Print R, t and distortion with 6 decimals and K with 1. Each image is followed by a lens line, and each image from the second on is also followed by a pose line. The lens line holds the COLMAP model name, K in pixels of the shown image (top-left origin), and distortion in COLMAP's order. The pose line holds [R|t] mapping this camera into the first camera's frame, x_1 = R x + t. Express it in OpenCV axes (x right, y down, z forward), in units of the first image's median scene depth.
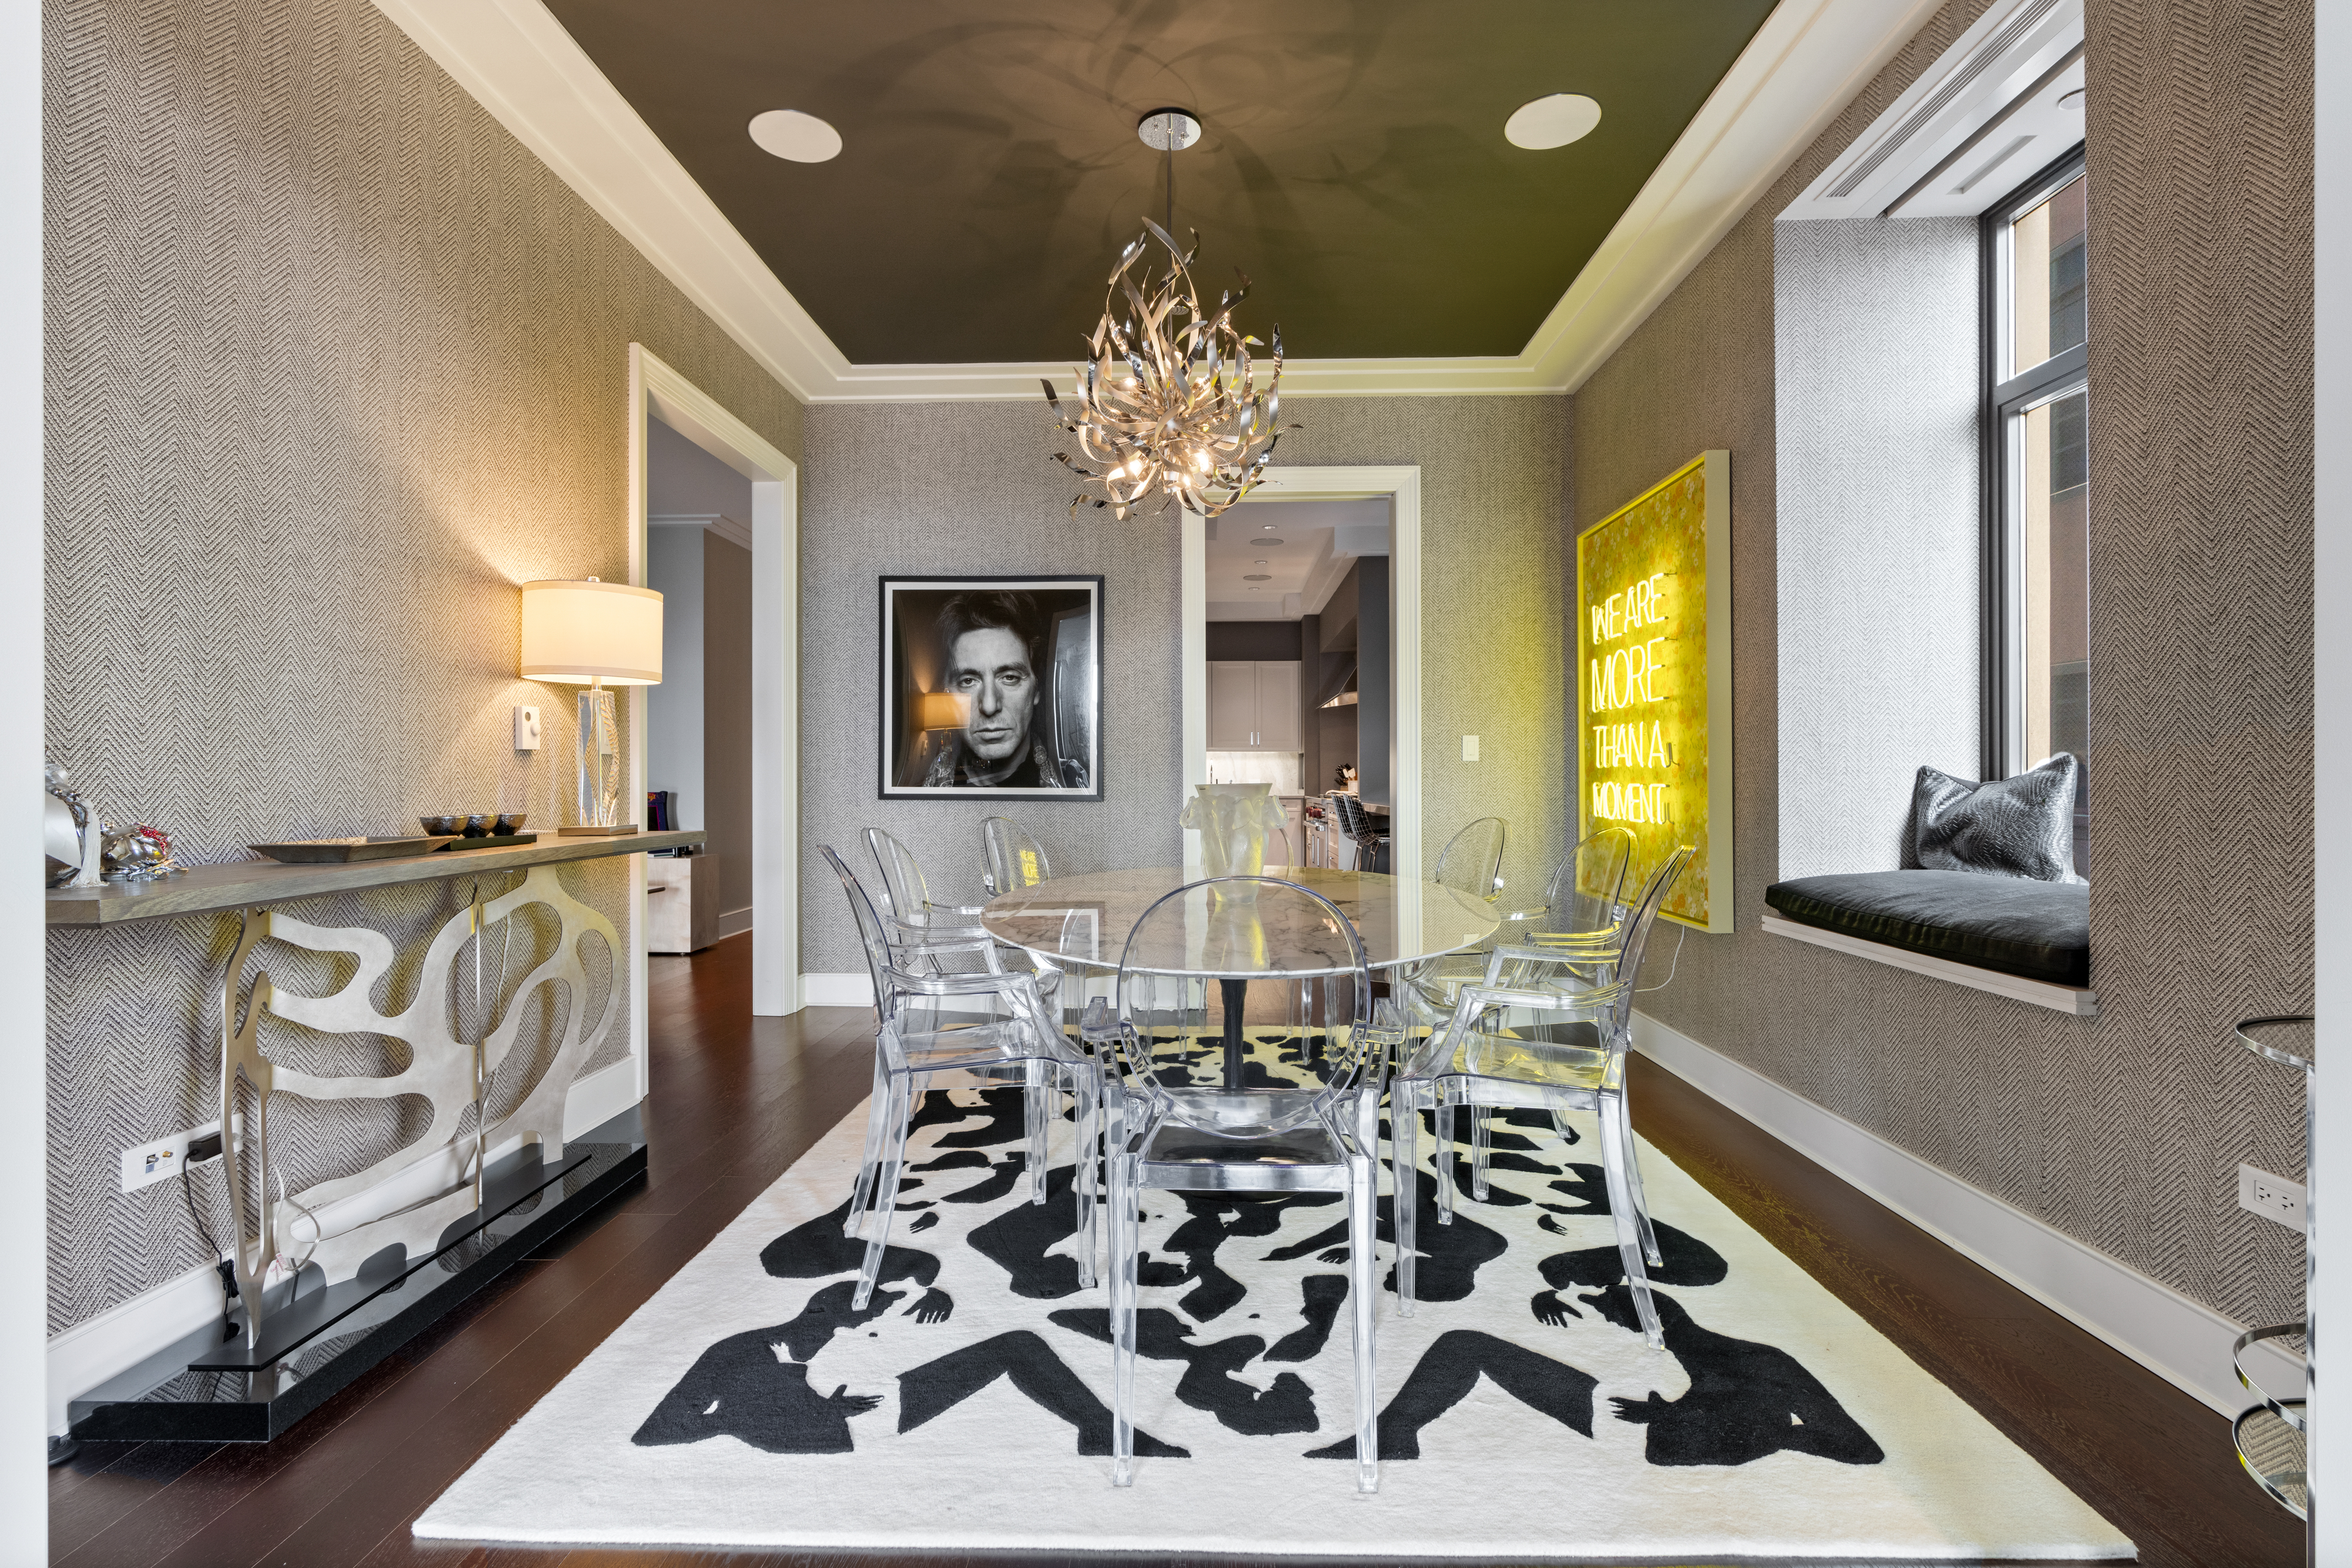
lens RADIAL K [[1166.5, 0, 1178.1], [0, 1166.5, 784.8], [0, 0, 1]] dist [-0.004334, 0.001576]
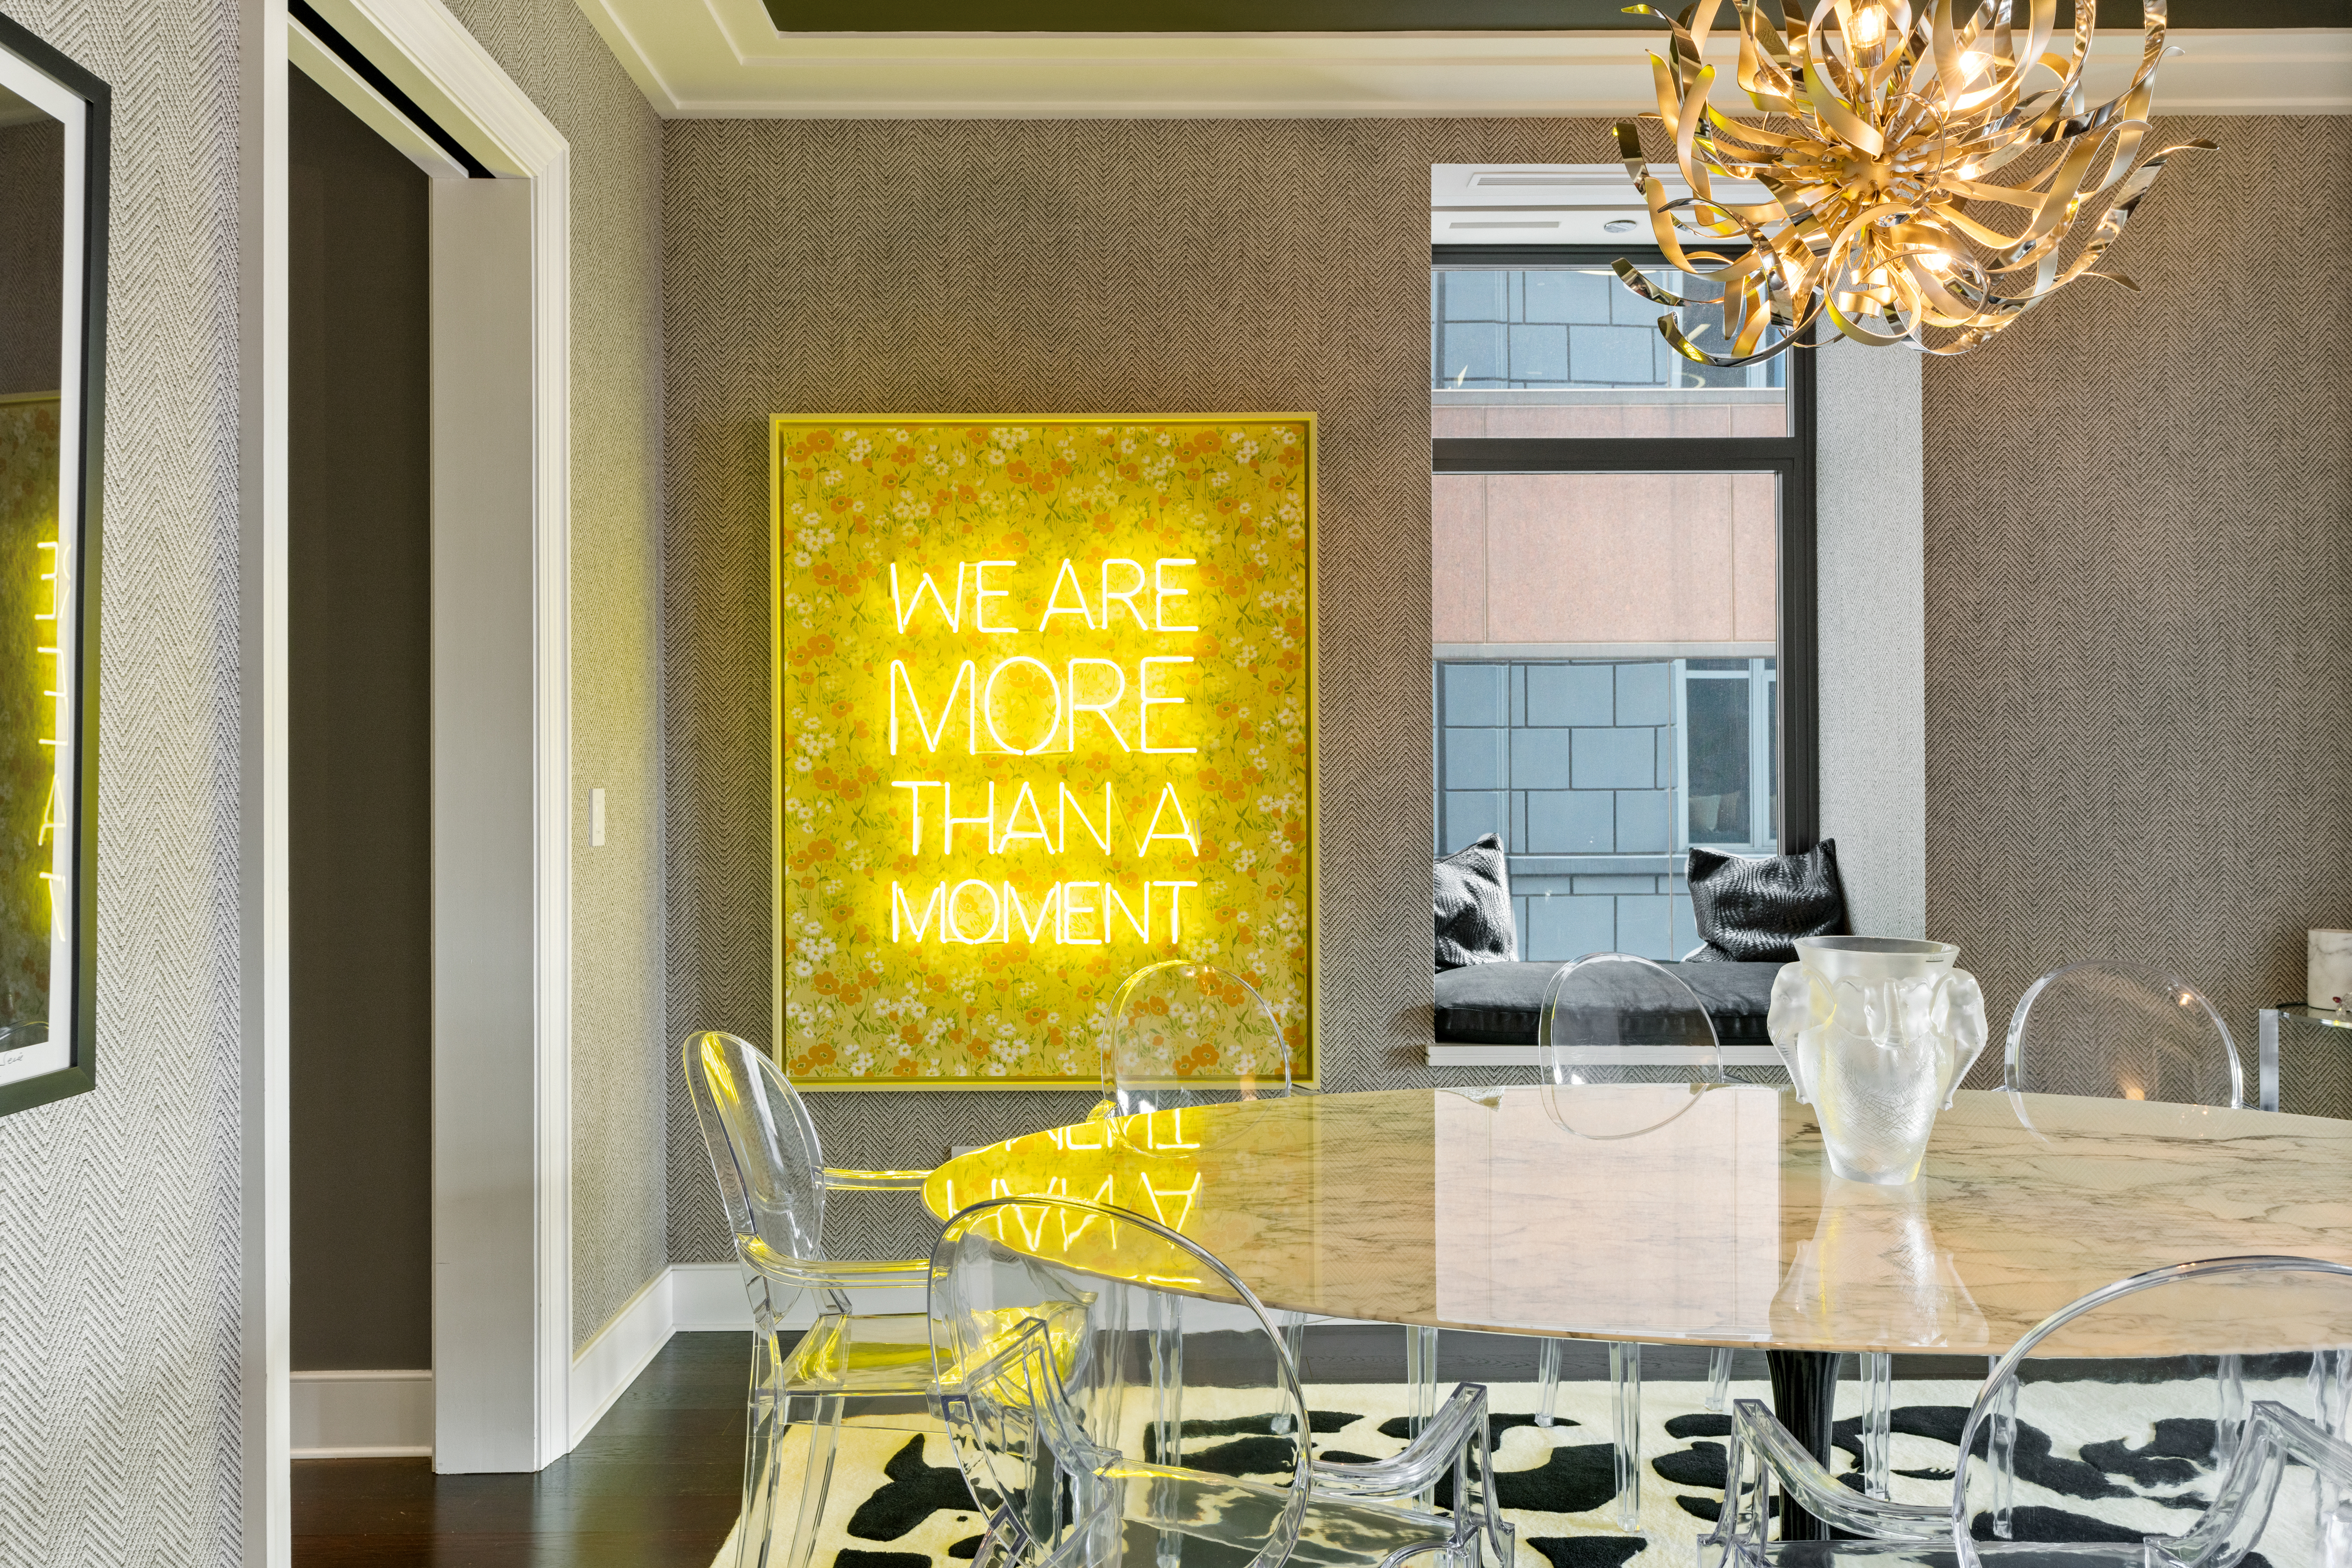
lens RADIAL K [[1657.4, 0, 1180.3], [0, 1657.4, 770.3], [0, 0, 1]] dist [-0.001232, -0.000969]
pose [[-0.055093, 0.006830, 0.998458, -0.749224], [0.005864, 0.999962, -0.006517, -0.084519], [-0.998464, 0.005496, -0.055130, 1.545799]]
